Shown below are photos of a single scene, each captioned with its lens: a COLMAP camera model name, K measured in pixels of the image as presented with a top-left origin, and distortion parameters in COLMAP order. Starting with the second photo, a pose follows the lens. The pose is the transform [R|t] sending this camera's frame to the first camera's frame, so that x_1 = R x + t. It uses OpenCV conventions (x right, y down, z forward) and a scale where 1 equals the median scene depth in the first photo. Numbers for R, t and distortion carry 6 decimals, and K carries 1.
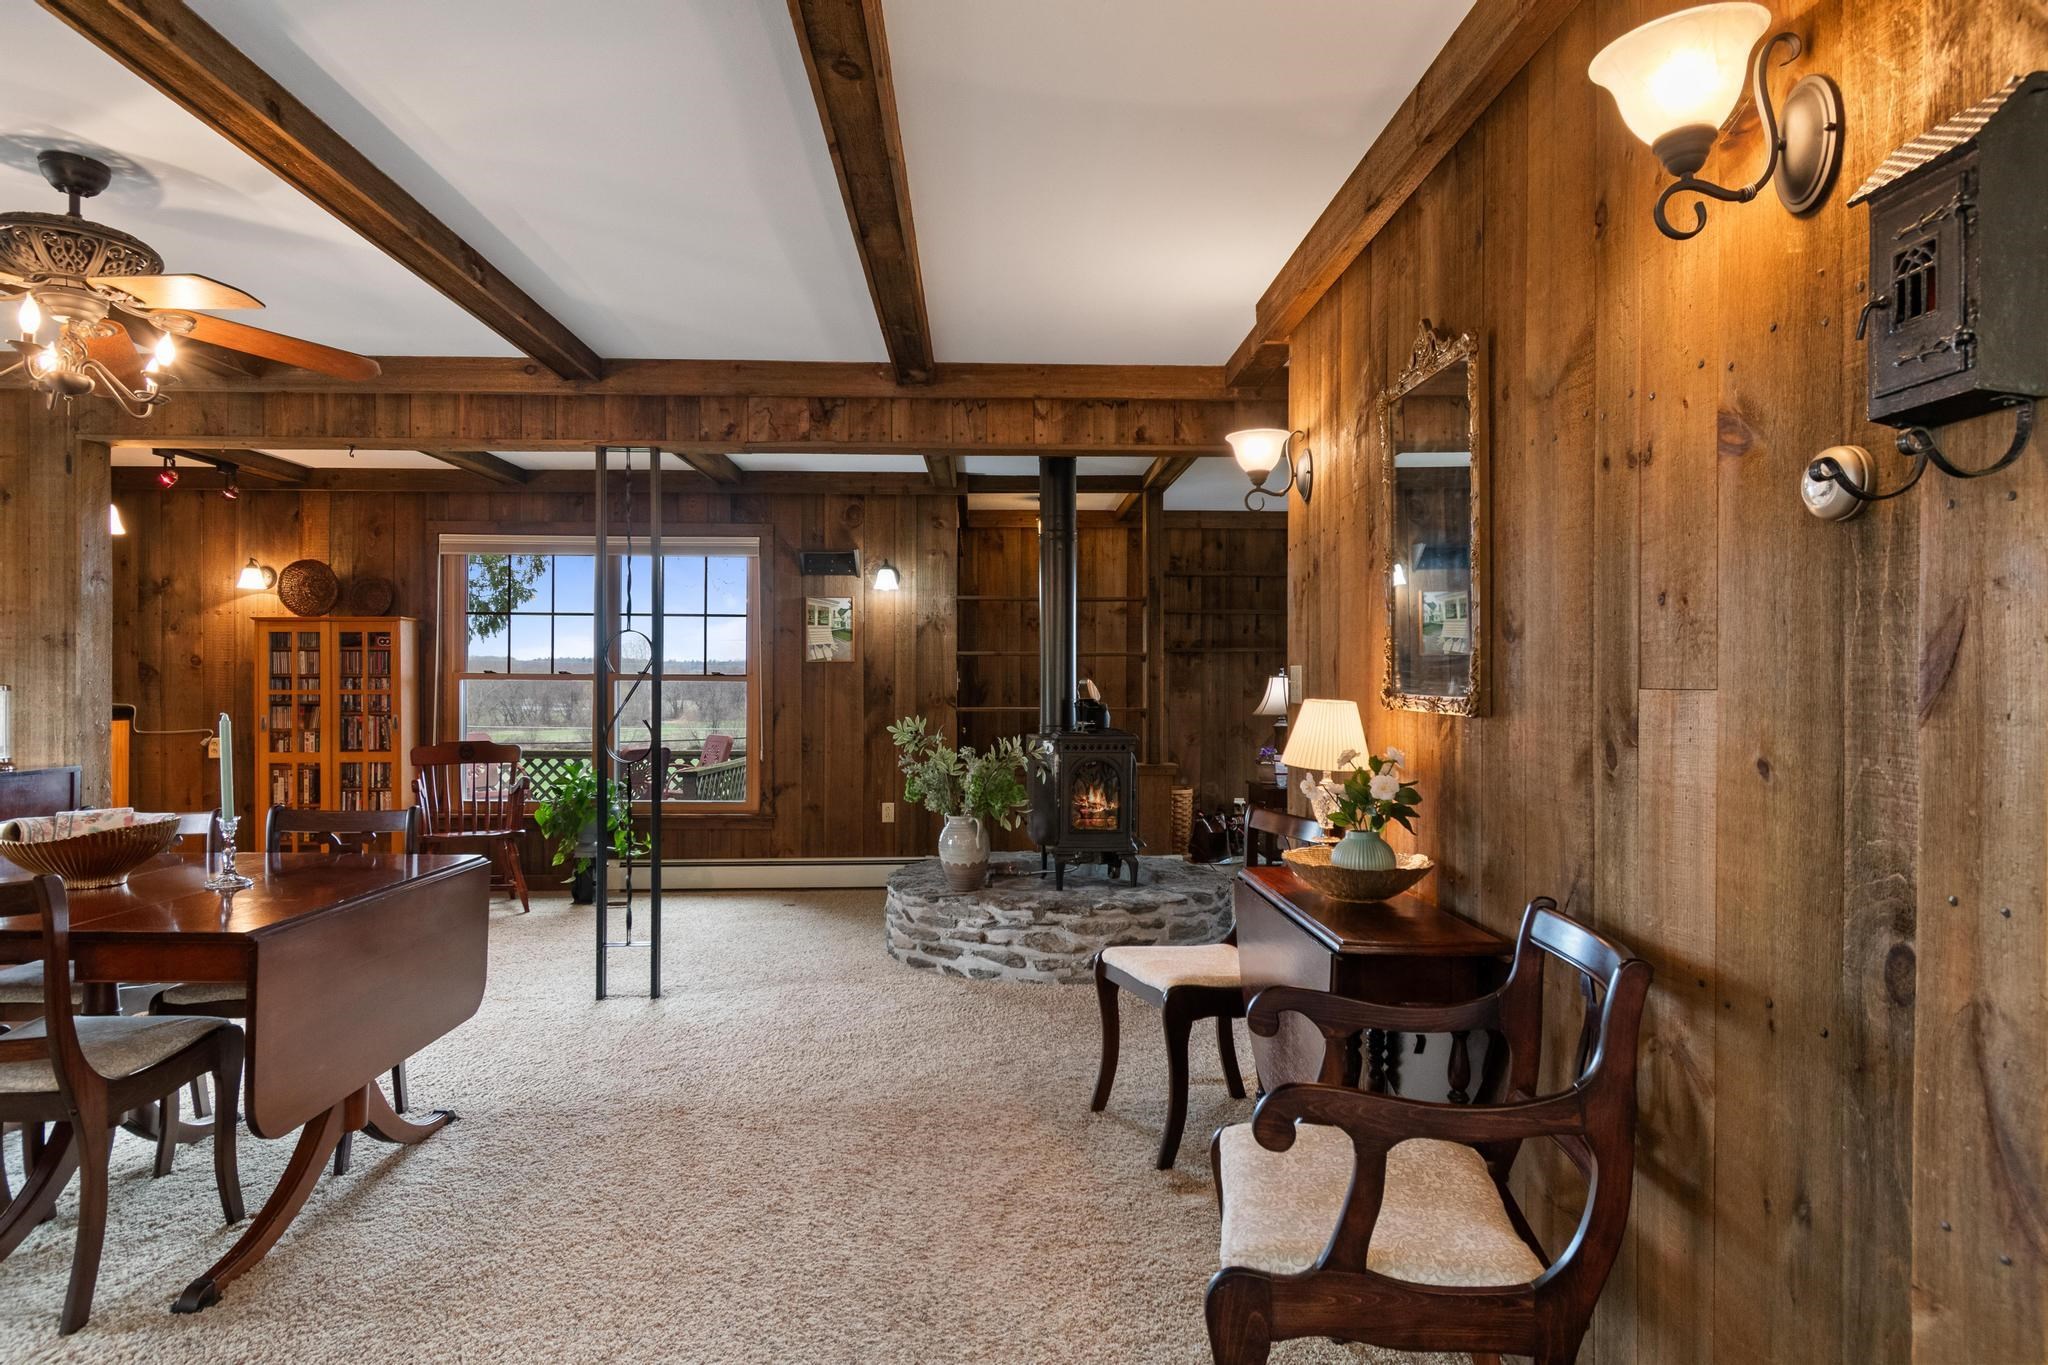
lens RADIAL K [[1195.9, 0, 1030.6], [0, 1195.9, 686.3], [0, 0, 1]] dist [0.000846, -0.002052]
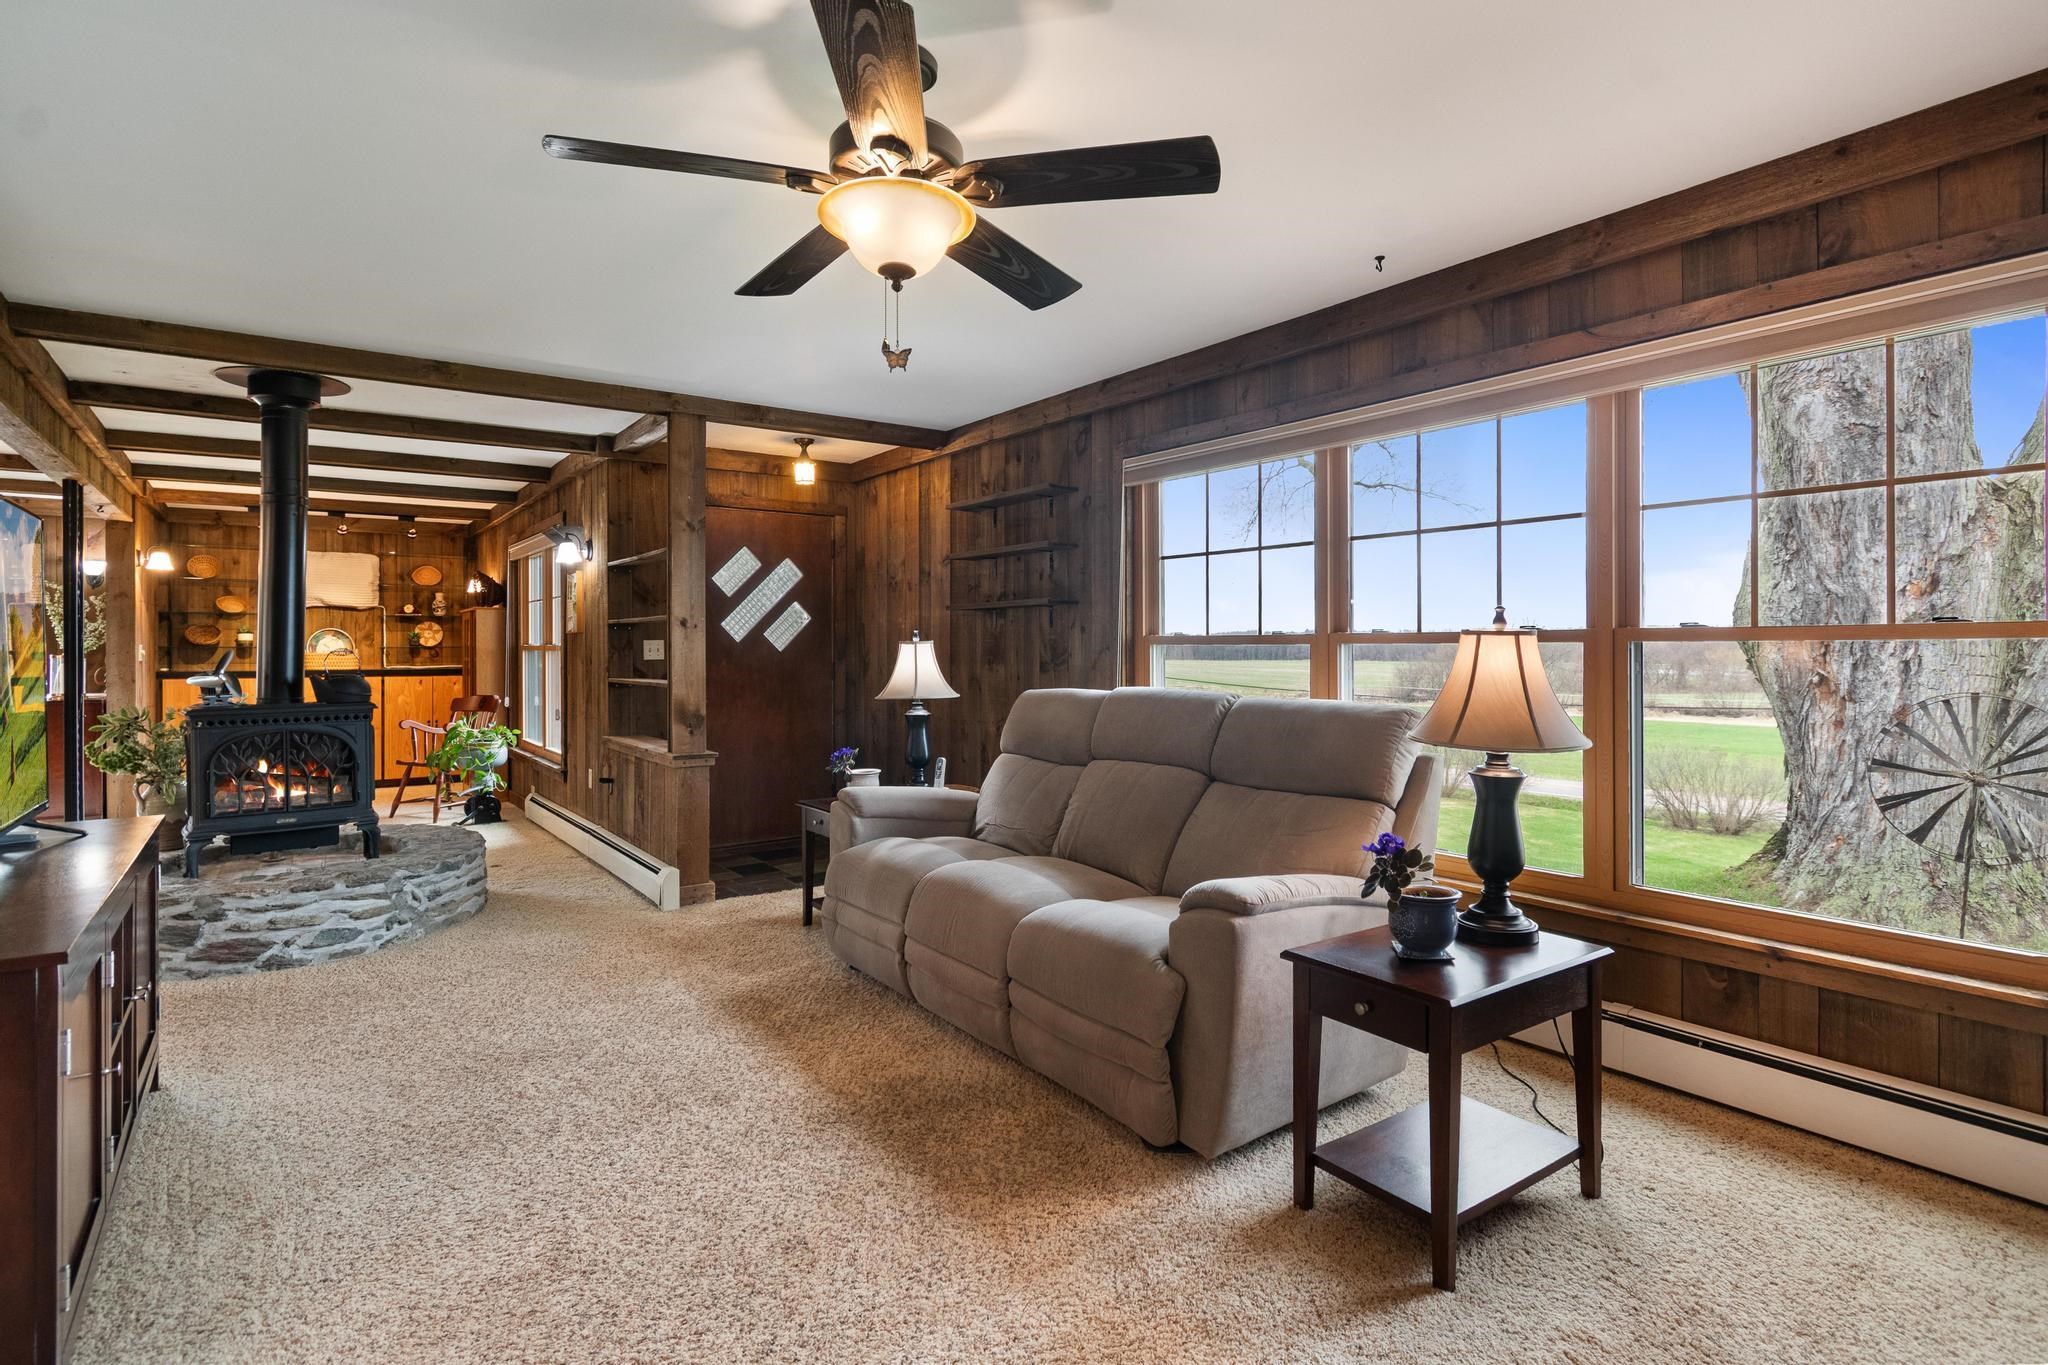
lens RADIAL K [[1020.9, 0, 1046.2], [0, 1020.9, 653.8], [0, 0, 1]] dist [-0.001076, -0.002261]
pose [[0.570664, 0.000351, -0.821184, 1.168419], [0.000793, 0.999999, 0.000978, -0.003347], [0.821184, -0.001209, 0.570663, 1.163656]]
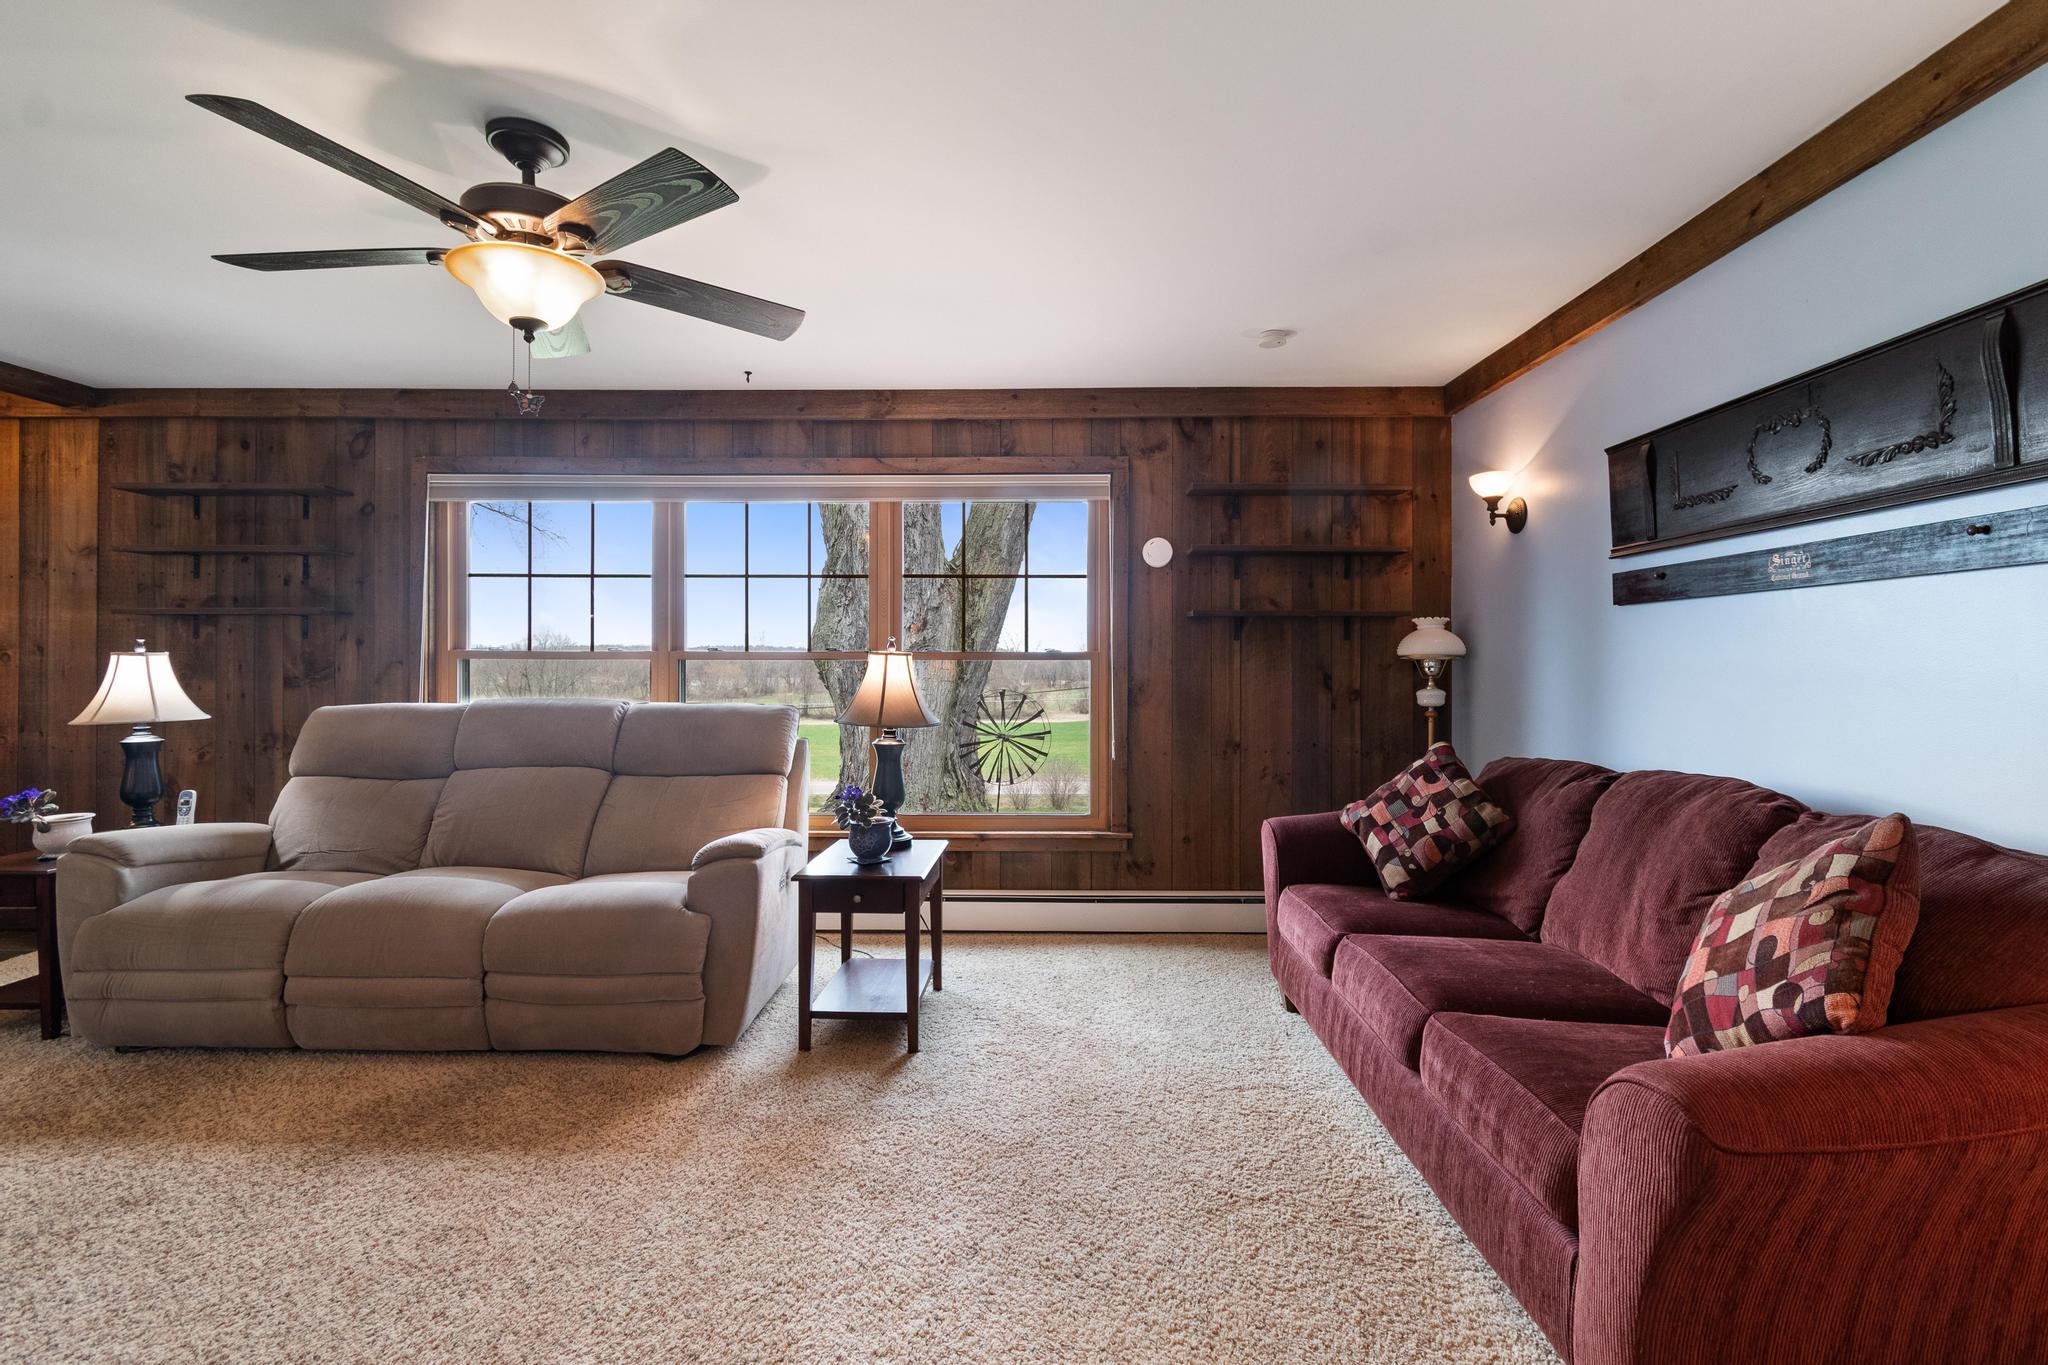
lens RADIAL K [[925.4, 0, 1037.9], [0, 925.4, 664.8], [0, 0, 1]] dist [0.000293, -0.000808]
pose [[0.999203, -0.000451, -0.039914, 1.036130], [0.000331, 0.999995, -0.003004, -0.002440], [0.039915, 0.002989, 0.999199, 0.931477]]
